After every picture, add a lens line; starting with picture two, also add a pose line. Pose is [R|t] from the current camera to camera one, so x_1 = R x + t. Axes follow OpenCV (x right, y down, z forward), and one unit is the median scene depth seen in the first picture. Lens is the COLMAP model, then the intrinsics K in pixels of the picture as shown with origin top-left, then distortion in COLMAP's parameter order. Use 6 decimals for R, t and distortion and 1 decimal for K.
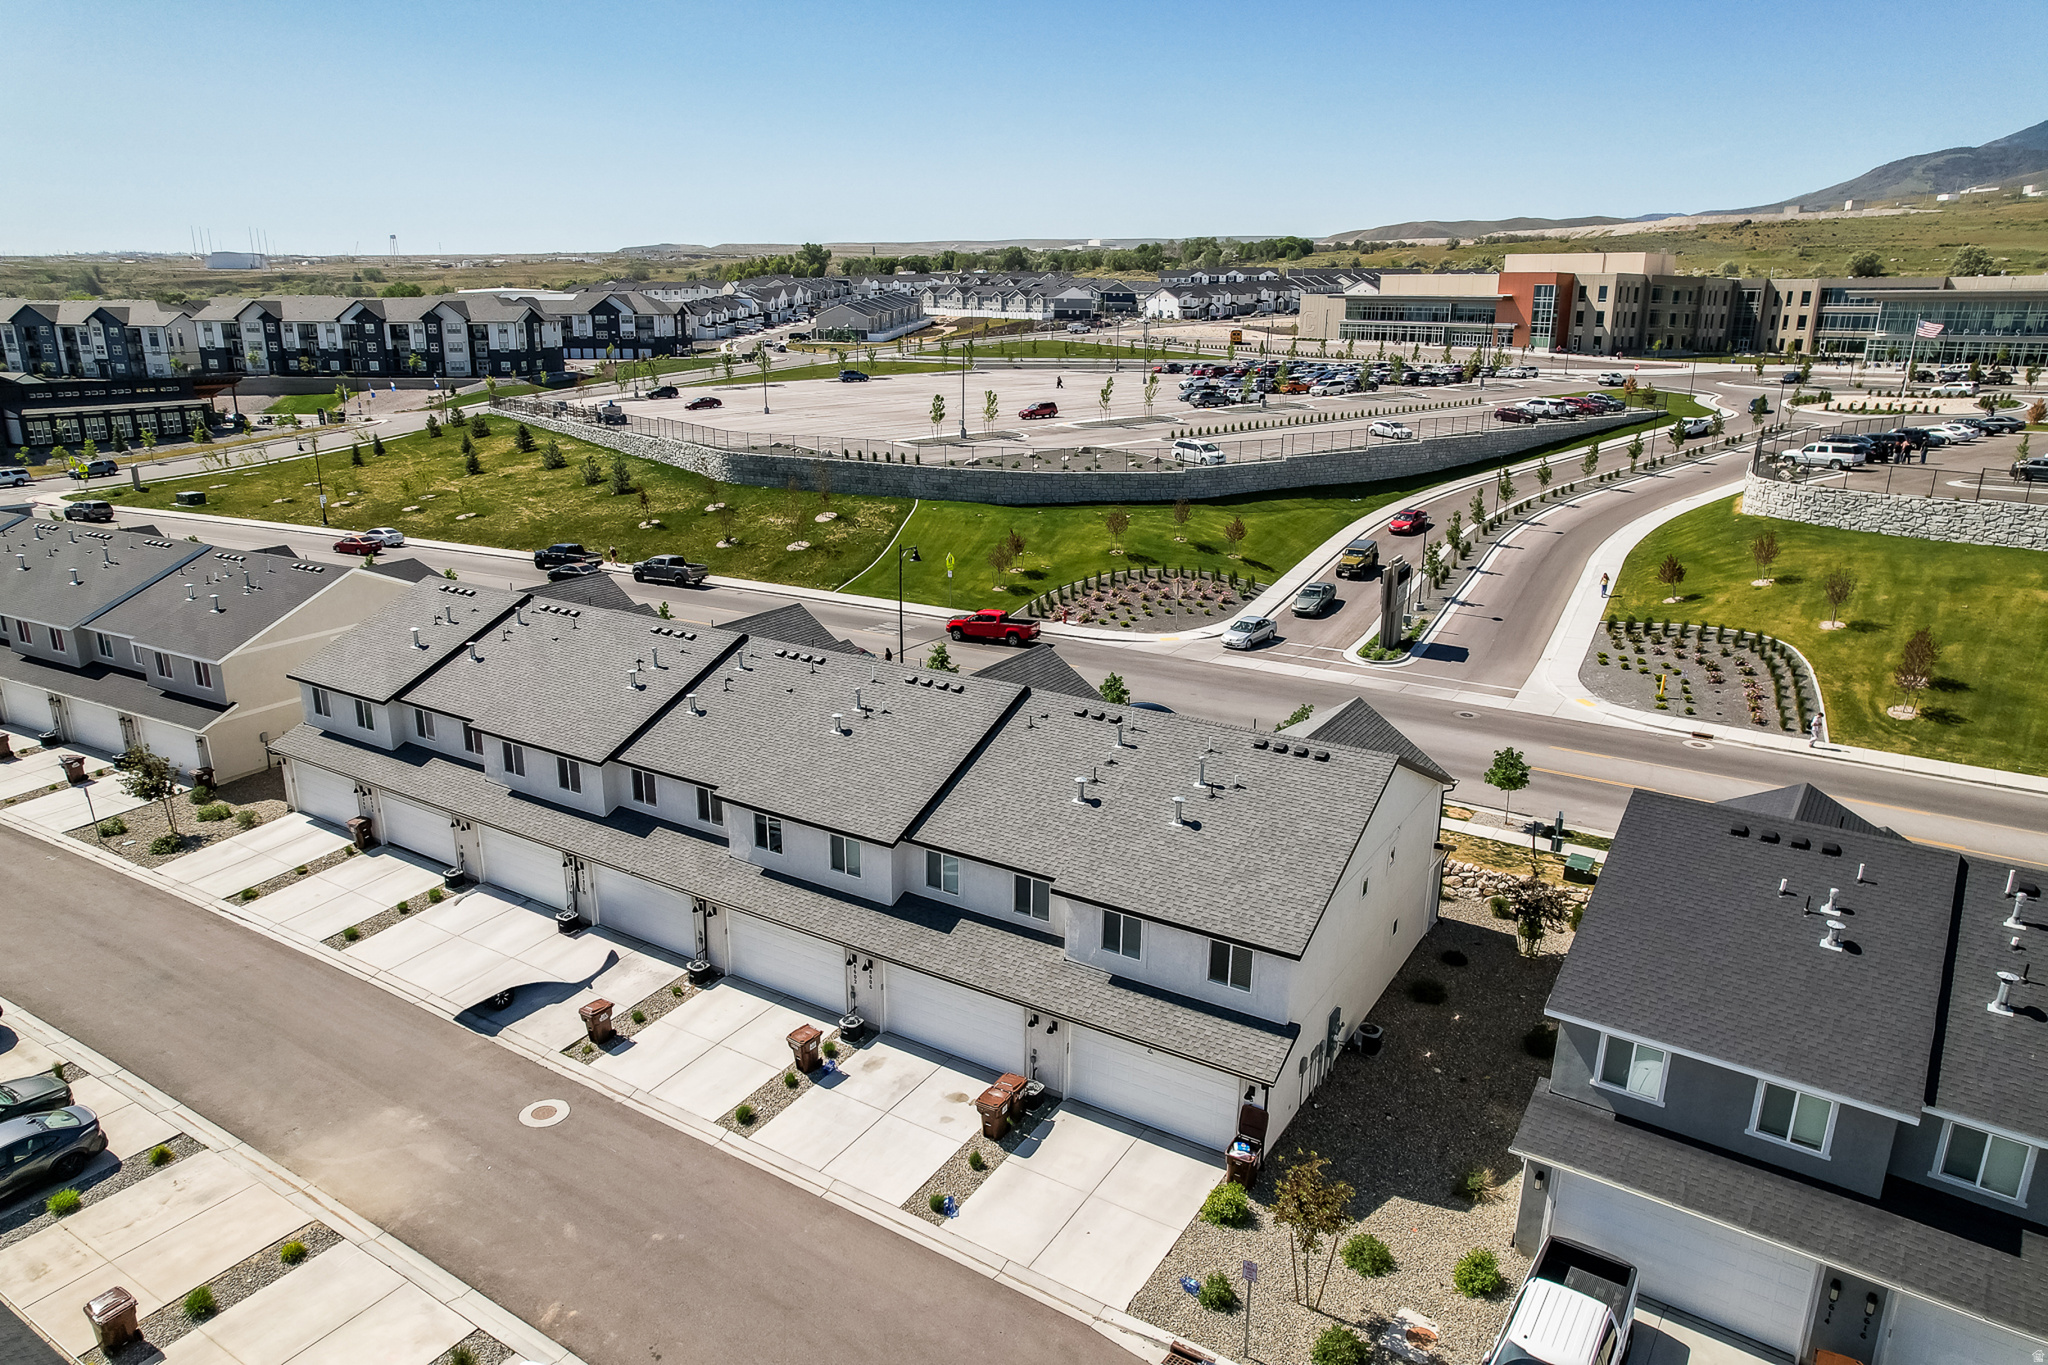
lens RADIAL K [[1313.1, 0, 1023.7], [0, 1313.1, 679.0], [0, 0, 1]] dist [-0.078187, 0.067516]
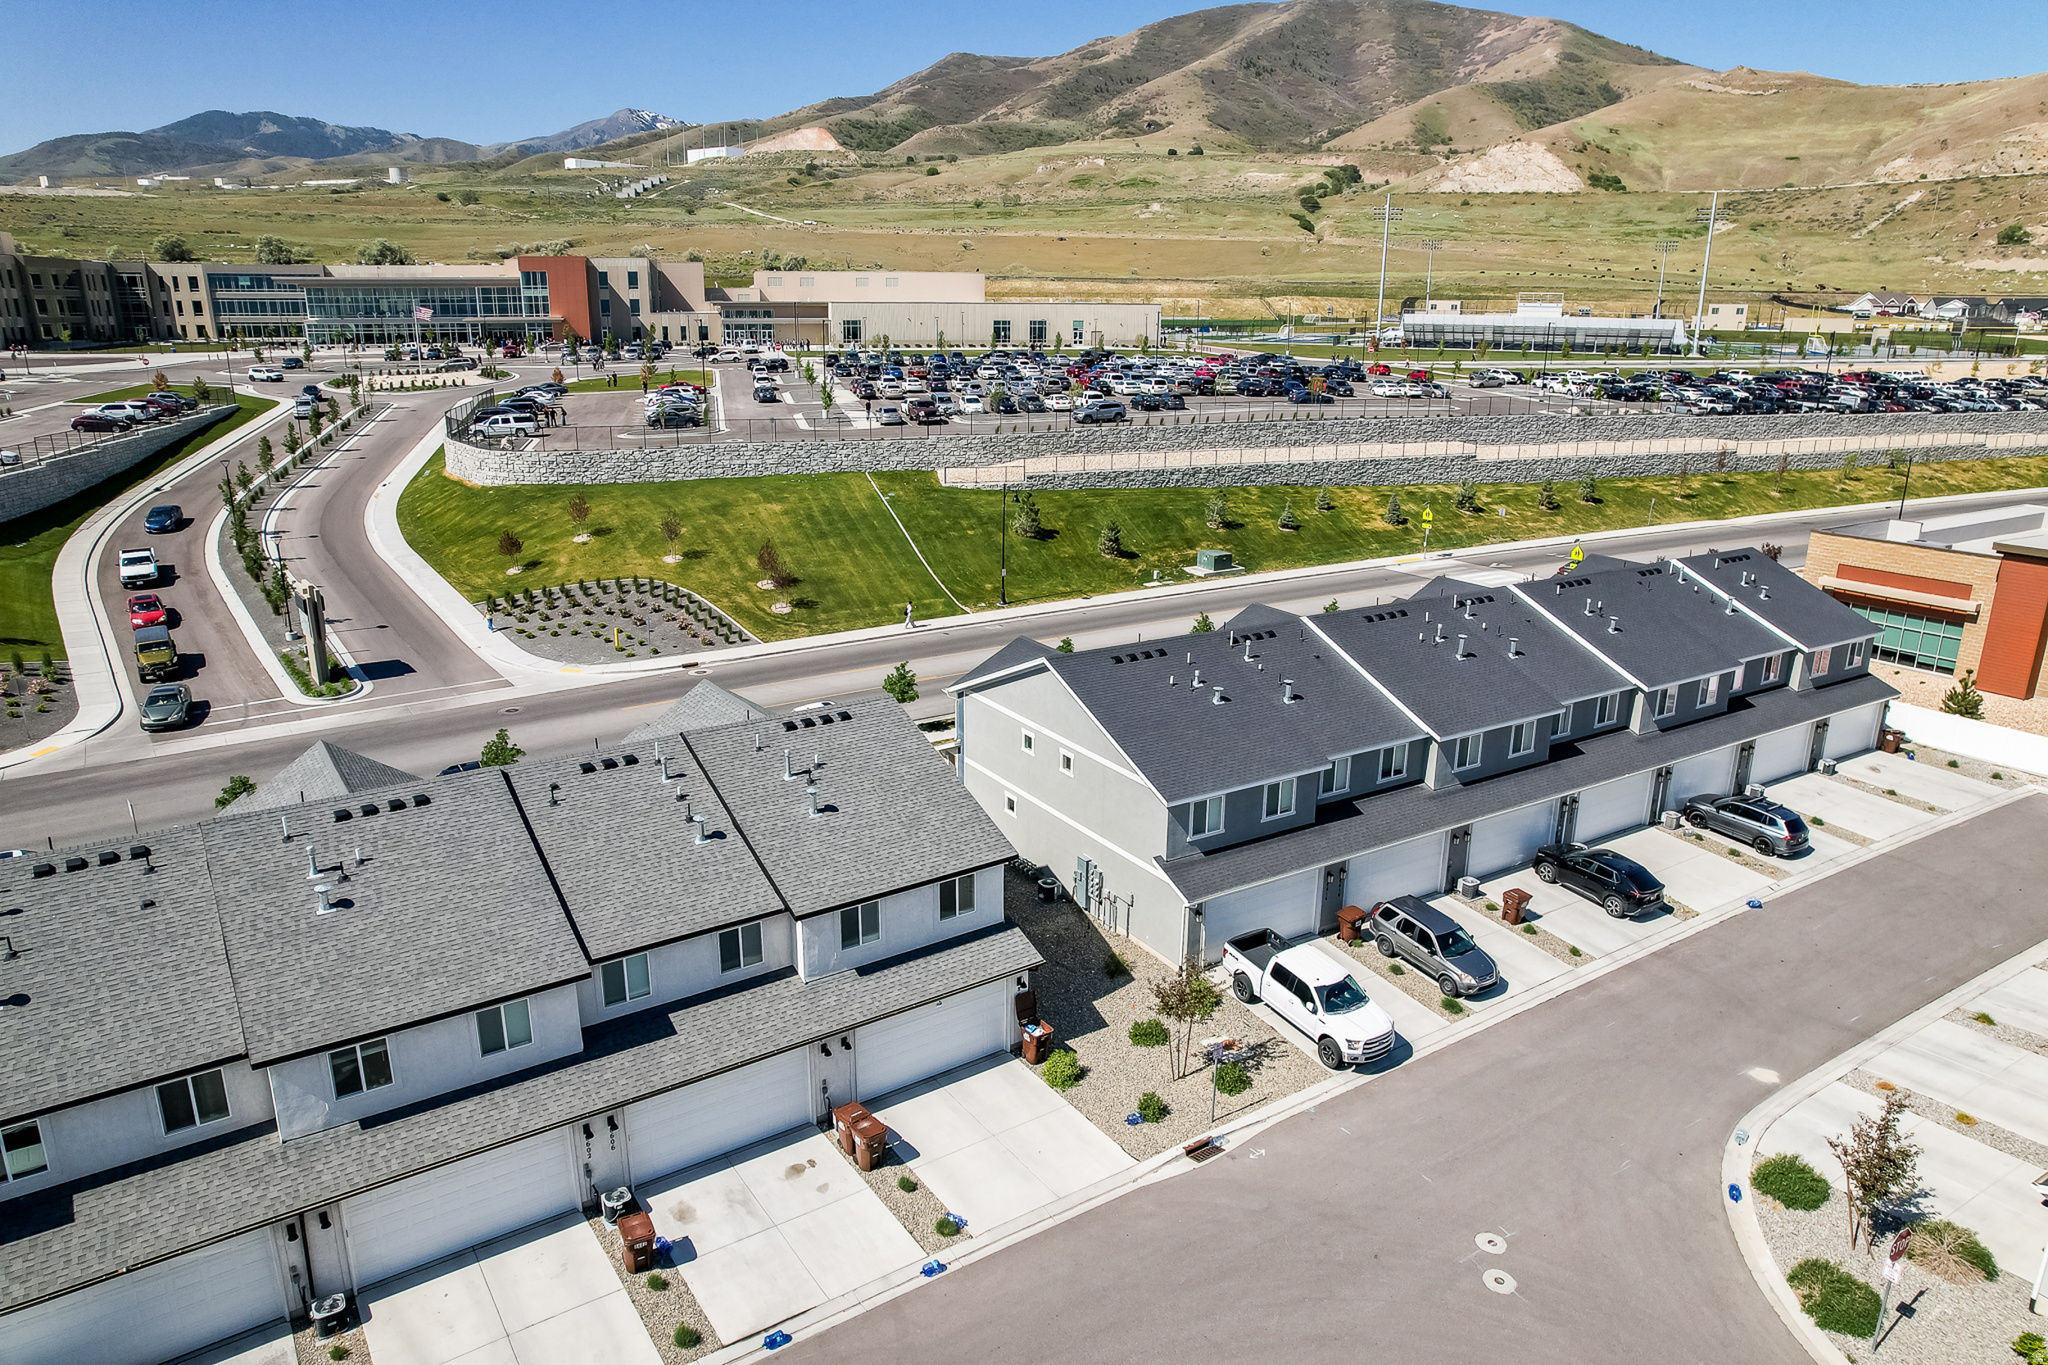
lens RADIAL K [[1313.1, 0, 1003.7], [0, 1313.1, 692.3], [0, 0, 1]] dist [-0.078187, 0.067516]
pose [[0.386522, -0.269925, 0.881896, -0.110474], [0.250548, 0.950984, 0.181259, -0.020292], [-0.887596, 0.150897, 0.435205, 0.064334]]
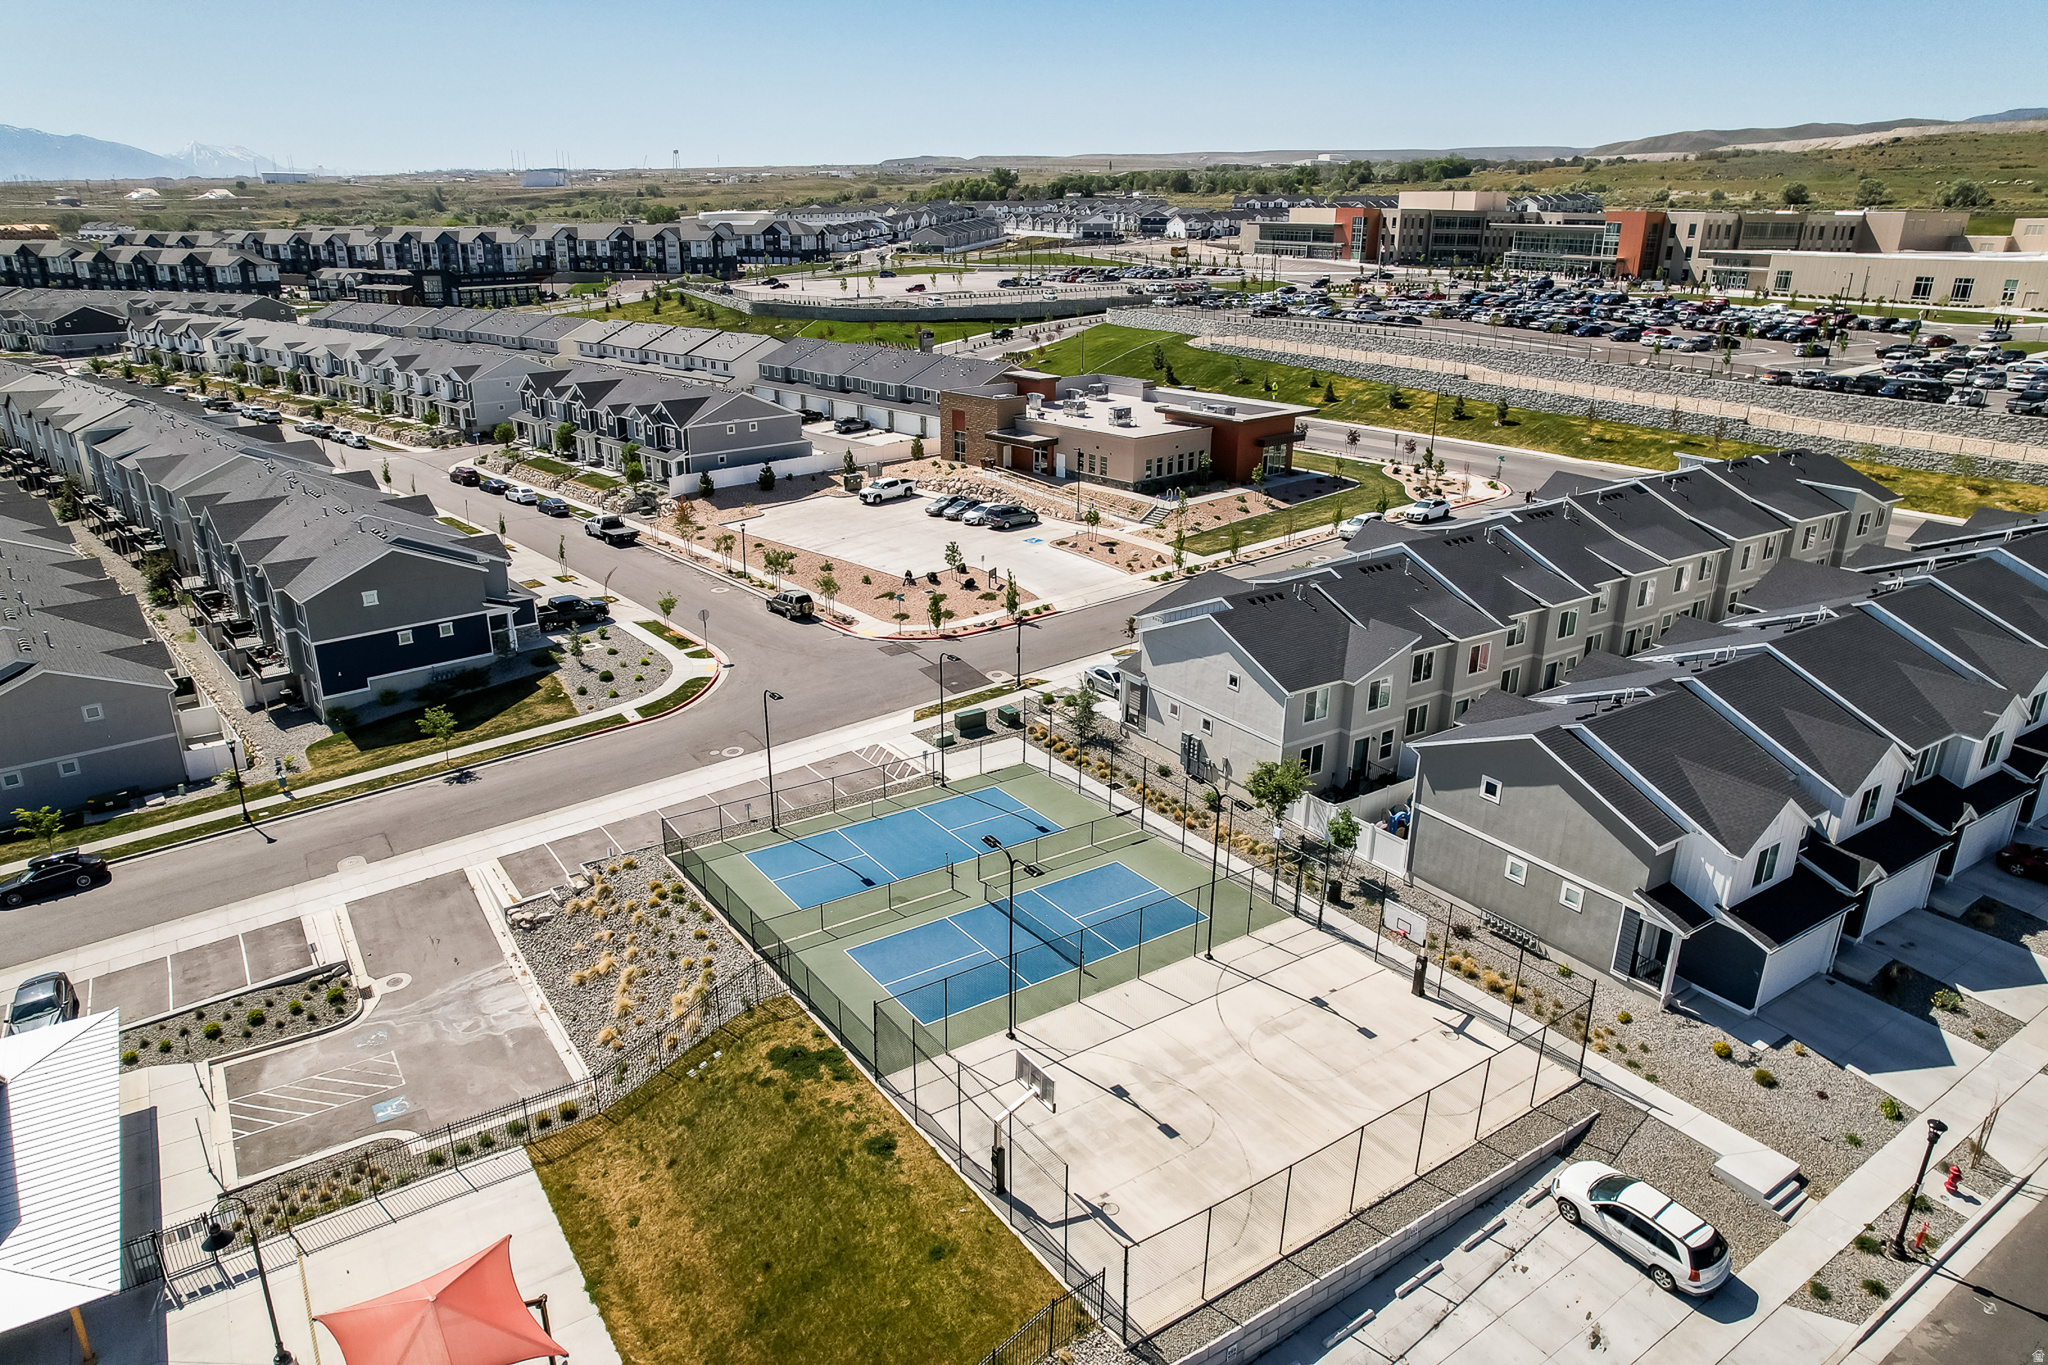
lens RADIAL K [[1313.1, 0, 1018.9], [0, 1313.1, 686.2], [0, 0, 1]] dist [-0.078187, 0.067516]
pose [[0.980626, 0.066116, -0.184394, 0.352695], [-0.053467, 0.995916, 0.072751, 0.155461], [0.188451, -0.061483, 0.980156, -0.607633]]
